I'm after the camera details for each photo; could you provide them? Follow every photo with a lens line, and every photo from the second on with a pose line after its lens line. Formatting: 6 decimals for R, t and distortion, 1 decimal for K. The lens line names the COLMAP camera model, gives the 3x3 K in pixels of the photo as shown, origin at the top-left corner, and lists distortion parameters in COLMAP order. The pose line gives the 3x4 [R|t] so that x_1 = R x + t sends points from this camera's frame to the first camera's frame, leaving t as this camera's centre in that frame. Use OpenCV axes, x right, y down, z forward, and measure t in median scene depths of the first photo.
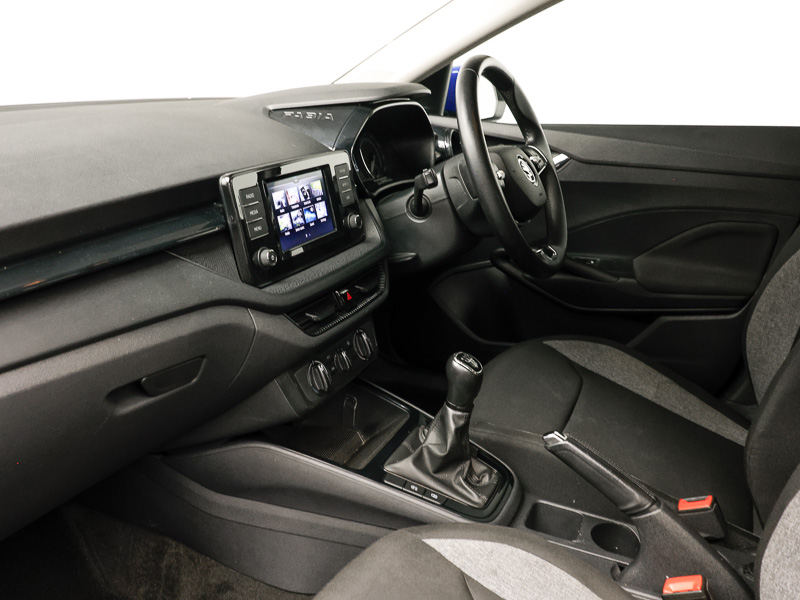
lens RADIAL K [[736.6, 0, 399.2], [0, 736.6, 299.1], [0, 0, 1]] dist [0.001407, 0.000000]
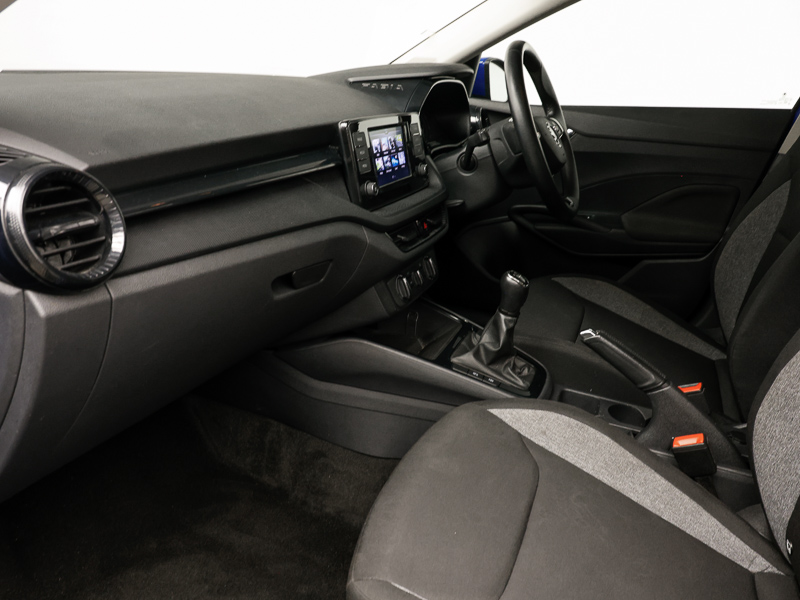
lens RADIAL K [[608.6, 0, 399.5], [0, 608.6, 298.6], [0, 0, 1]] dist [-0.009206, 0.005815]
pose [[0.999661, 0.011713, 0.023266, -0.130681], [-0.012734, 0.998939, 0.044247, 0.073619], [-0.022723, -0.044529, 0.998750, -0.053611]]
